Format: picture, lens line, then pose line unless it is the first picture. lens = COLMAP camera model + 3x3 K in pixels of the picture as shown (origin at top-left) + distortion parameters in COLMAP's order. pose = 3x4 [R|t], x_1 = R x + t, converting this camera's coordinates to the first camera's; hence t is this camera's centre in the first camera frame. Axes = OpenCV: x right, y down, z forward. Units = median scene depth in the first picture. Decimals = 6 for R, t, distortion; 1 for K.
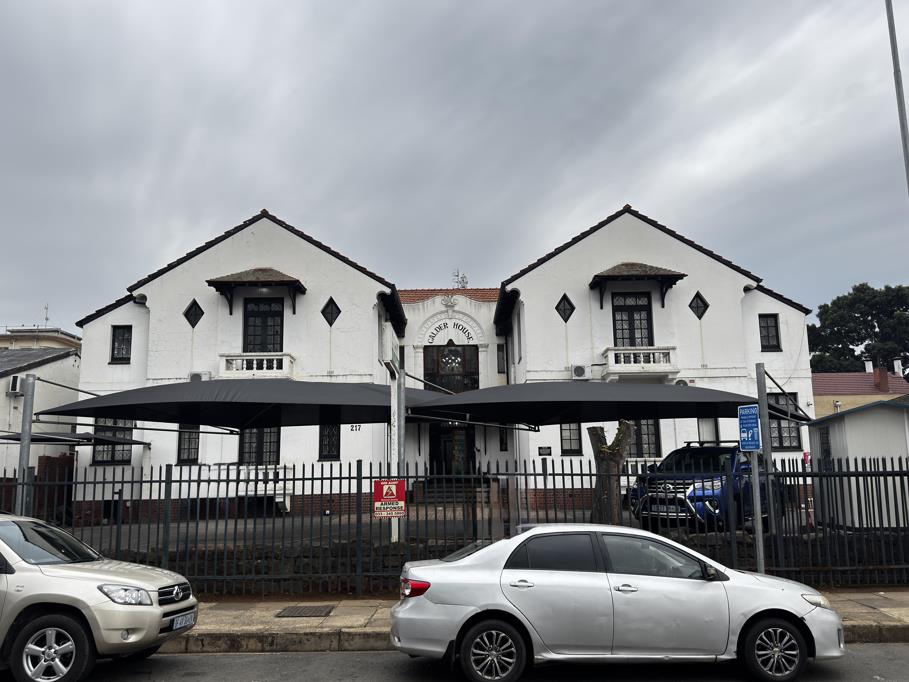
lens RADIAL K [[720.3, 0, 469.7], [0, 720.3, 363.3], [0, 0, 1]] dist [0.076415, -0.181928]
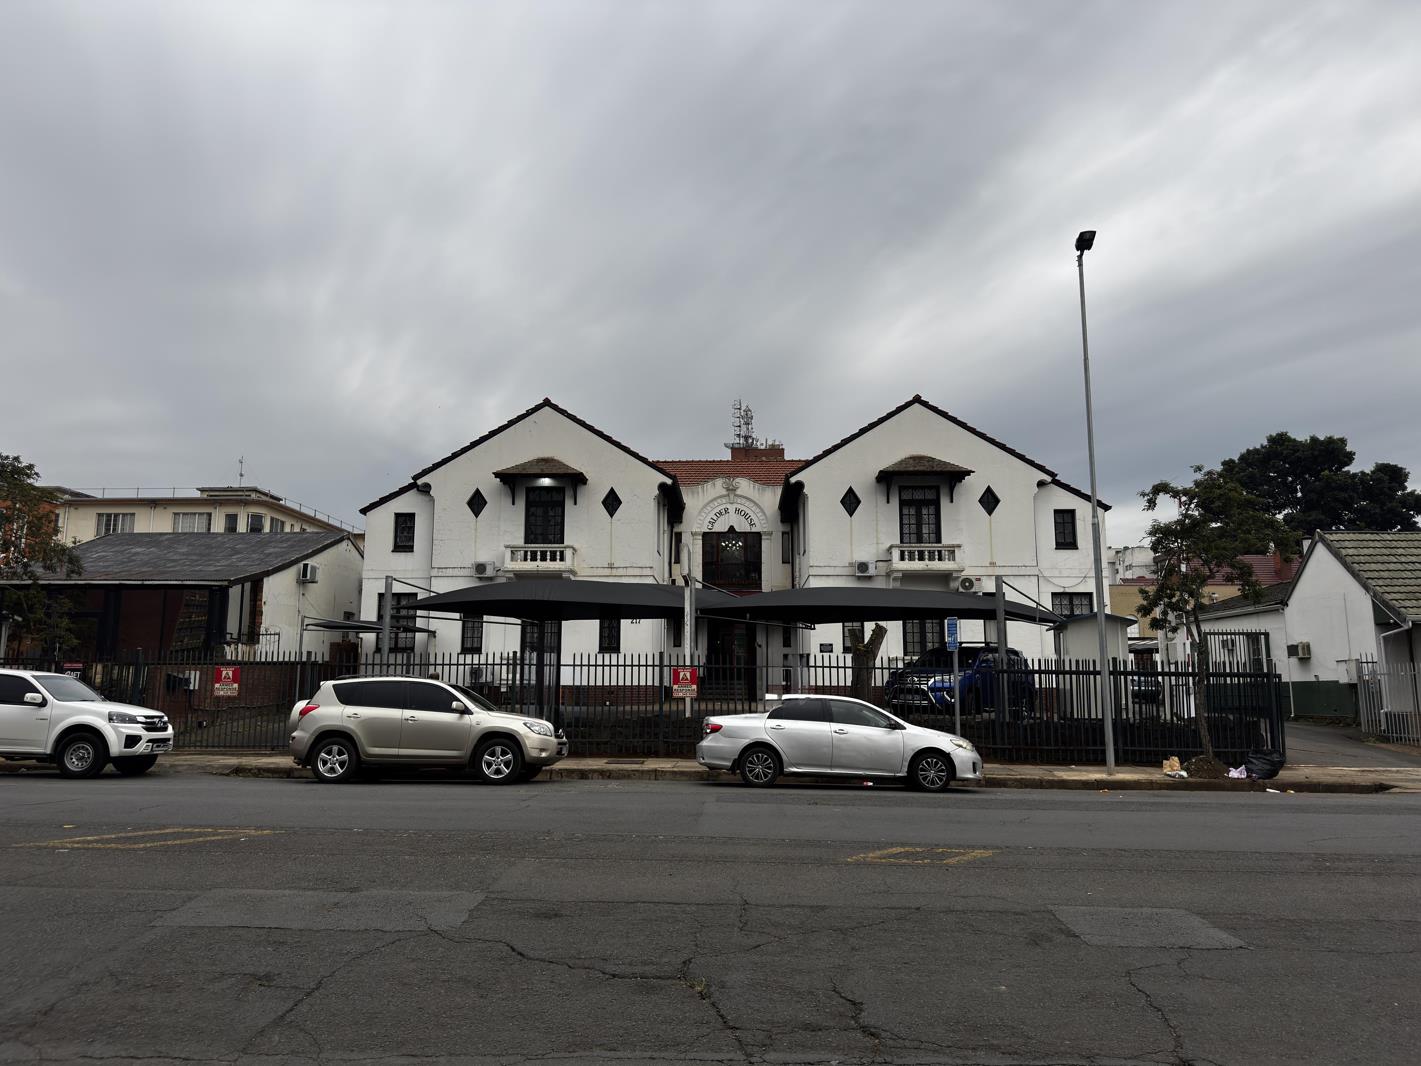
lens RADIAL K [[1004.3, 0, 710.5], [0, 1004.3, 533.0], [0, 0, 1]] dist [-0.004054, -0.001742]
pose [[0.998931, 0.016587, -0.043142, 0.002930], [-0.016170, 0.999819, 0.009987, -0.046067], [0.043300, -0.009279, 0.999019, -0.371374]]
